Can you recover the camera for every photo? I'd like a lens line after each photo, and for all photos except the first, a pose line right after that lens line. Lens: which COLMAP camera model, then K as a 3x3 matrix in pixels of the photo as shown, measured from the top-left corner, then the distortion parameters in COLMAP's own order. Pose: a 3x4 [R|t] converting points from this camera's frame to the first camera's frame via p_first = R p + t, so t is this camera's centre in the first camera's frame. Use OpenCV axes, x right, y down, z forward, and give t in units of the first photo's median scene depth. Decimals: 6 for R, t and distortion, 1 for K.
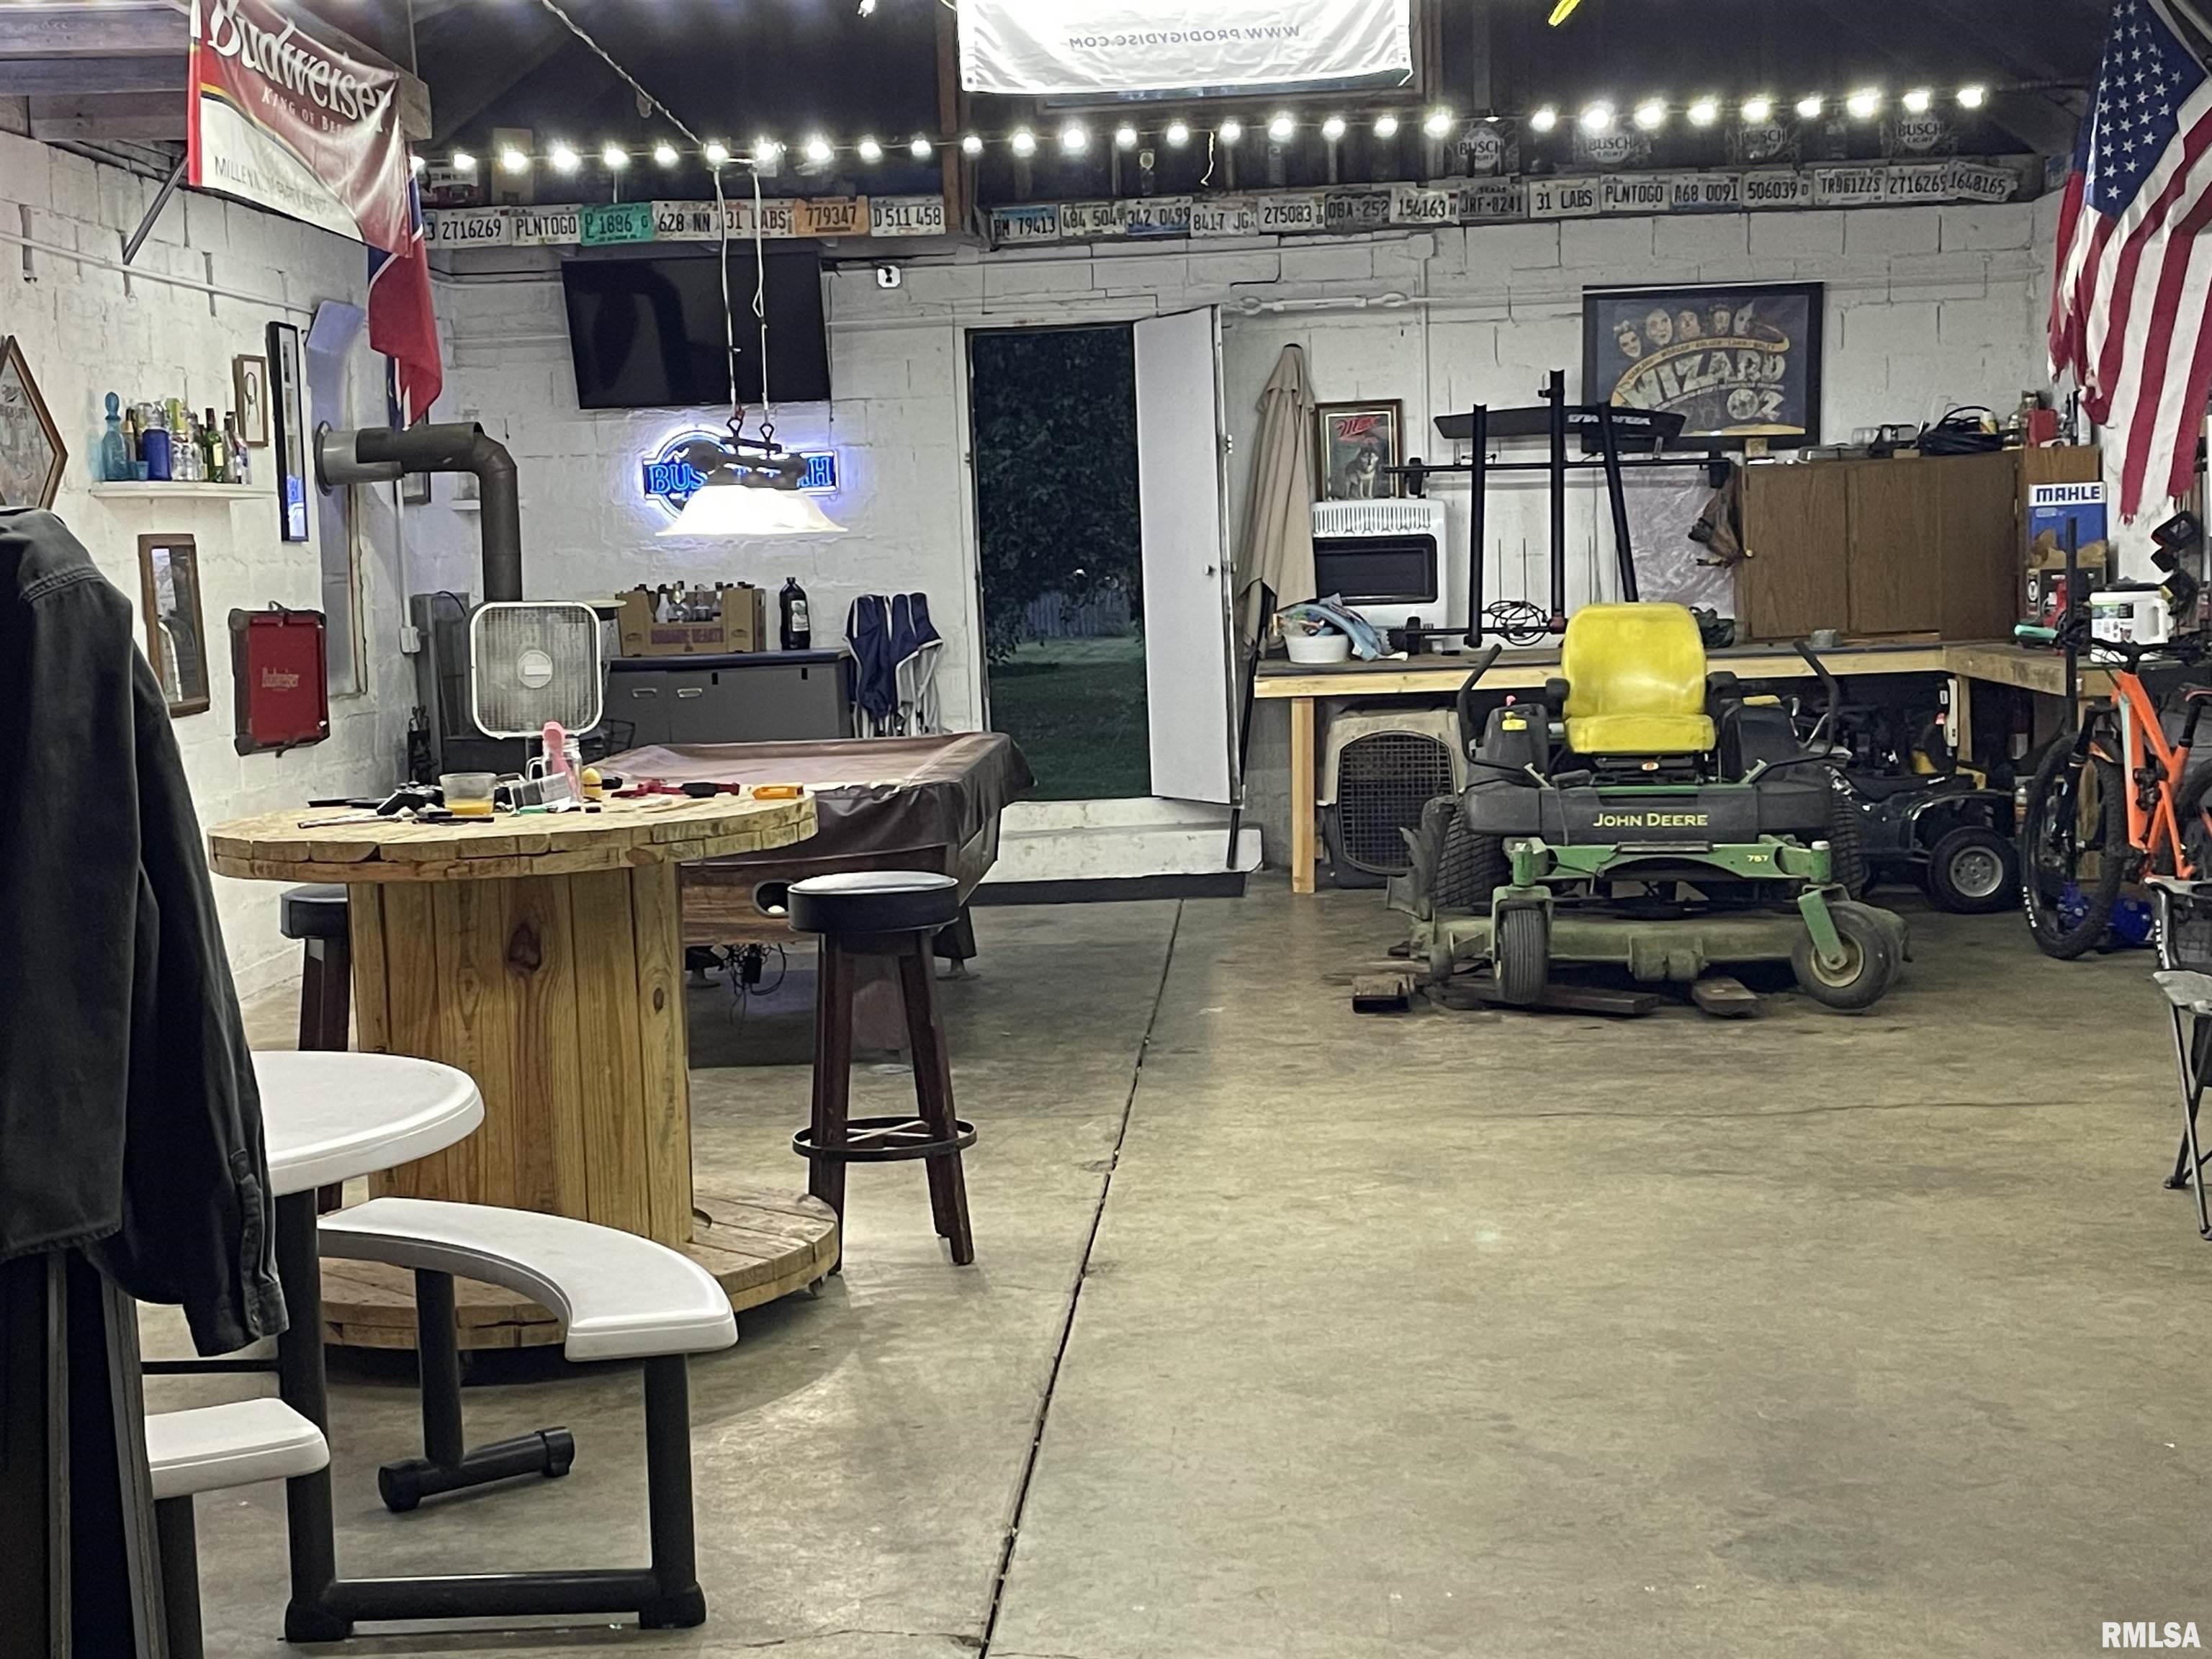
lens RADIAL K [[3226.8, 0, 1102.3], [0, 3226.8, 837.6], [0, 0, 1]] dist [0.115479, 0.000000]
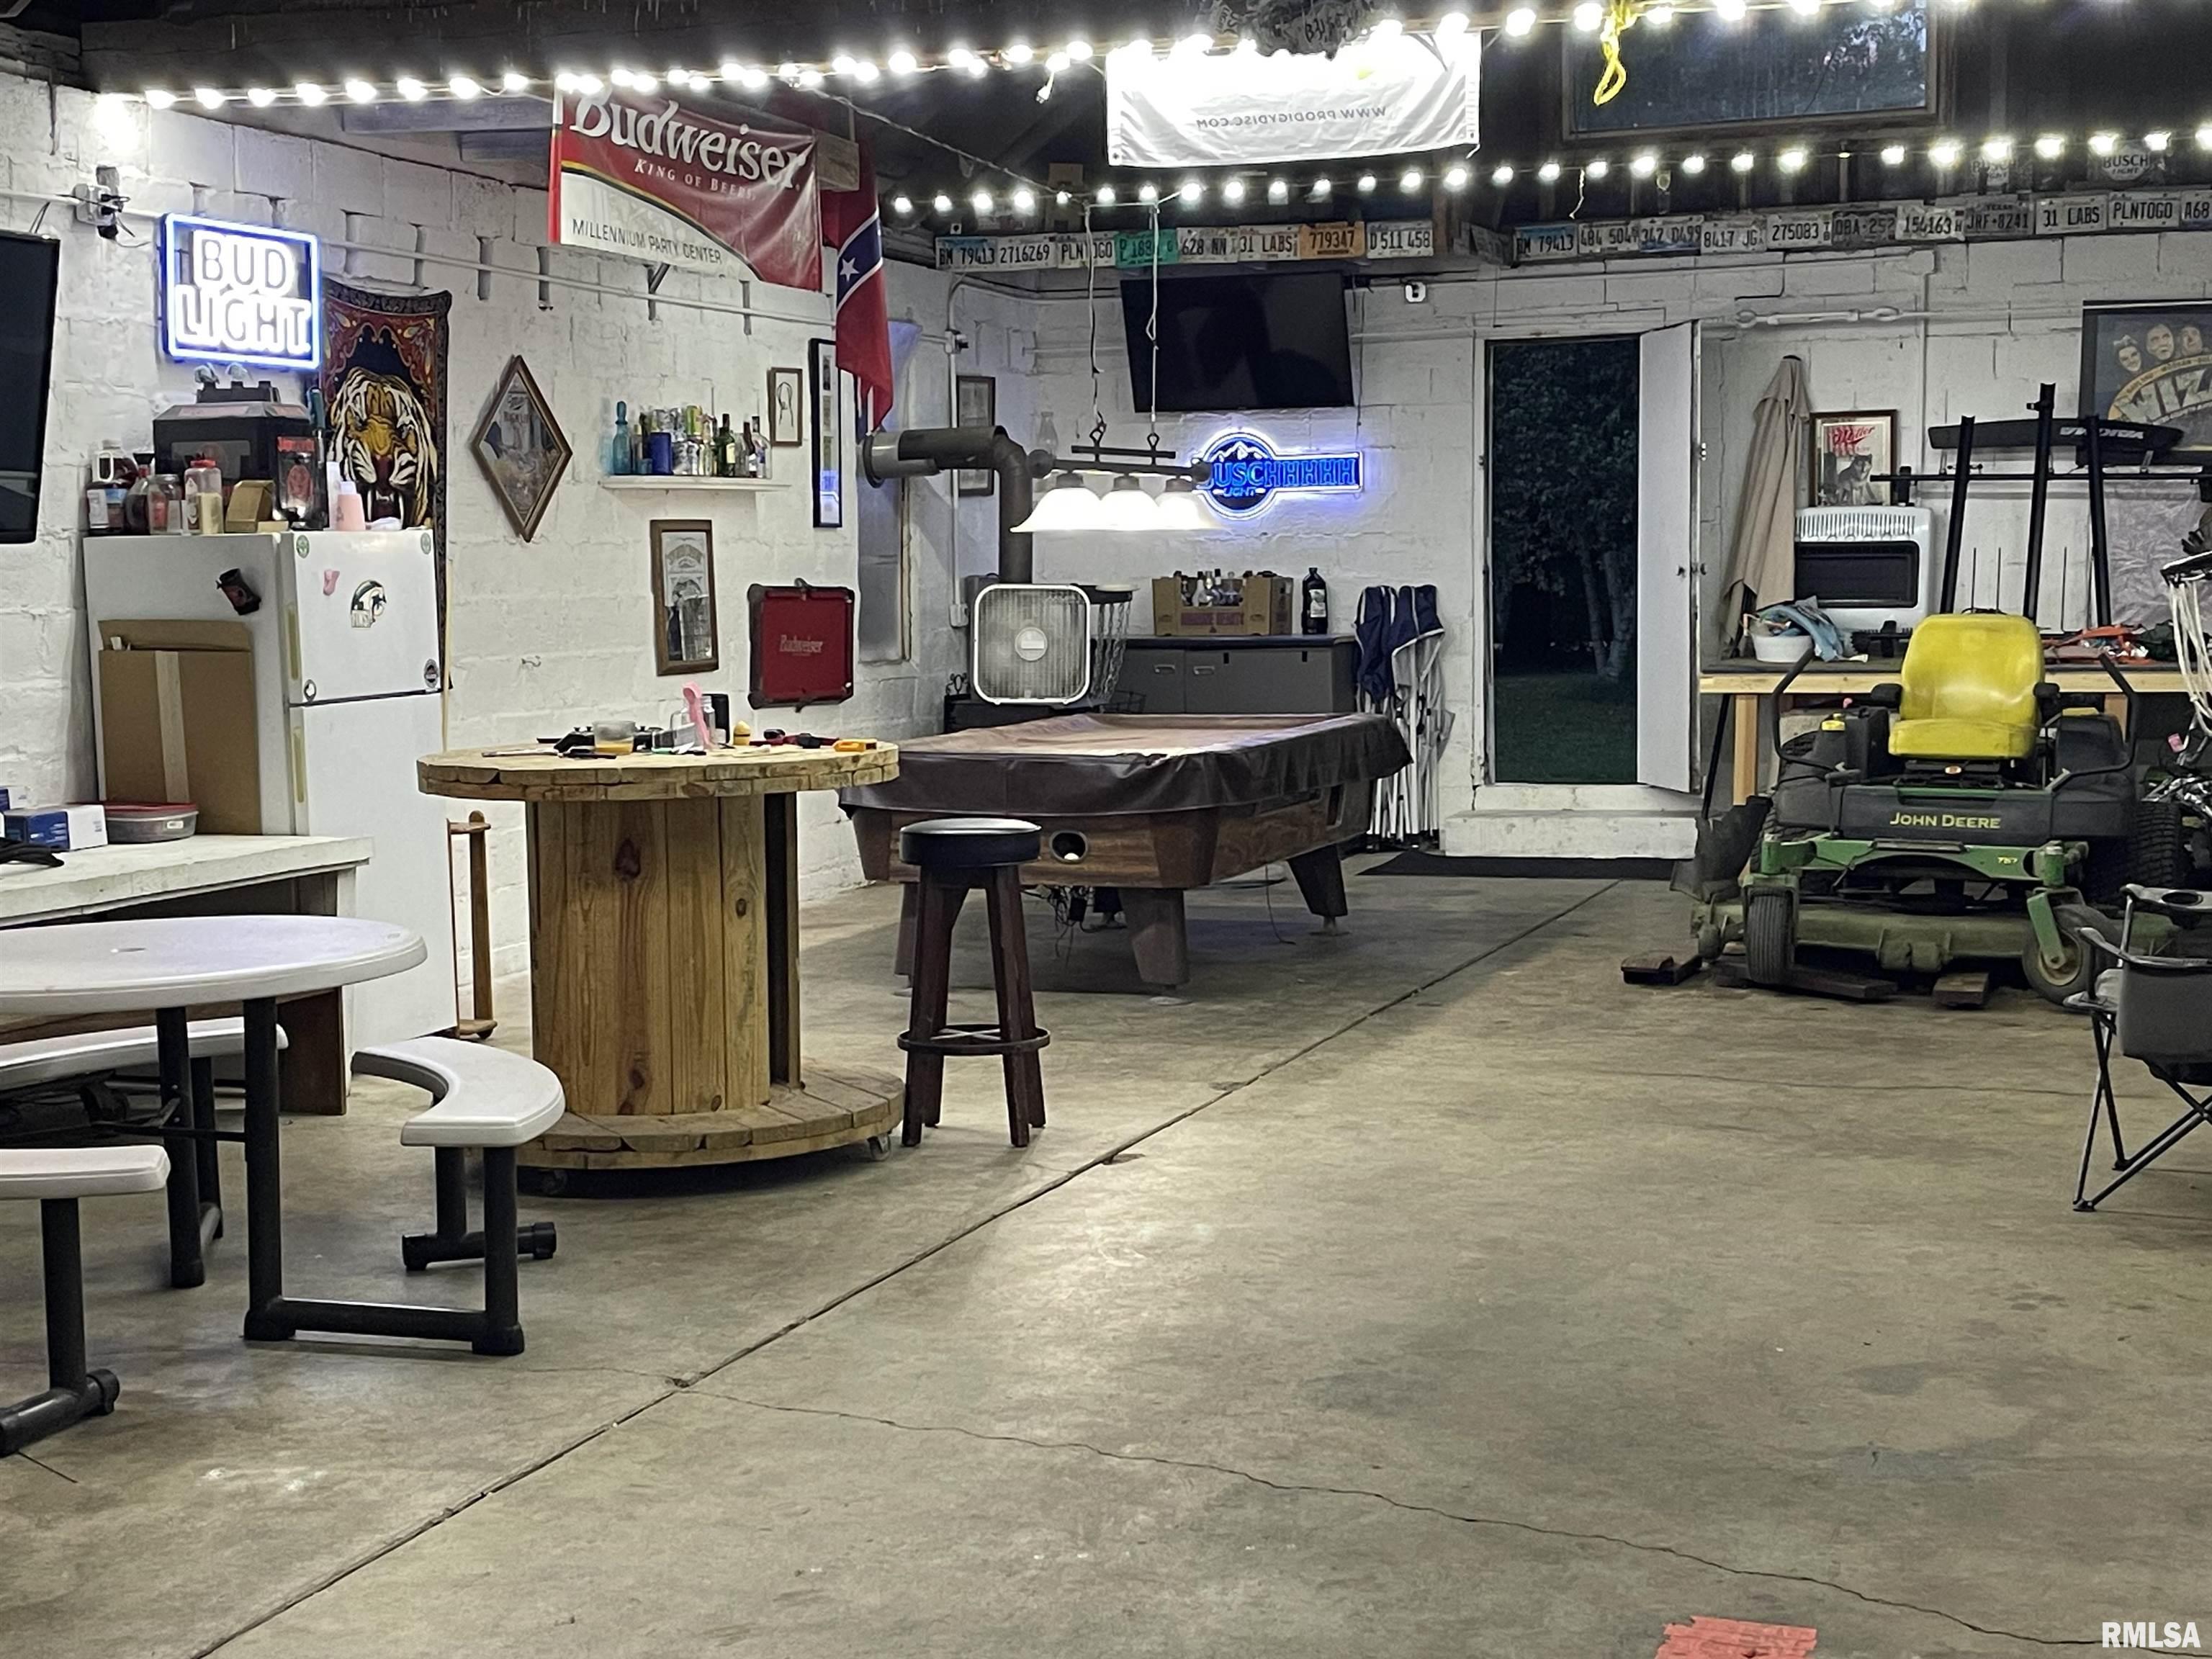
lens RADIAL K [[3226.8, 0, 1111.3], [0, 3226.8, 835.9], [0, 0, 1]] dist [0.115479, 0.000000]
pose [[0.958878, 0.050907, -0.279217, 0.183837], [-0.049545, 0.998701, 0.011935, 0.000277], [0.279462, 0.002389, 0.960154, -0.082808]]
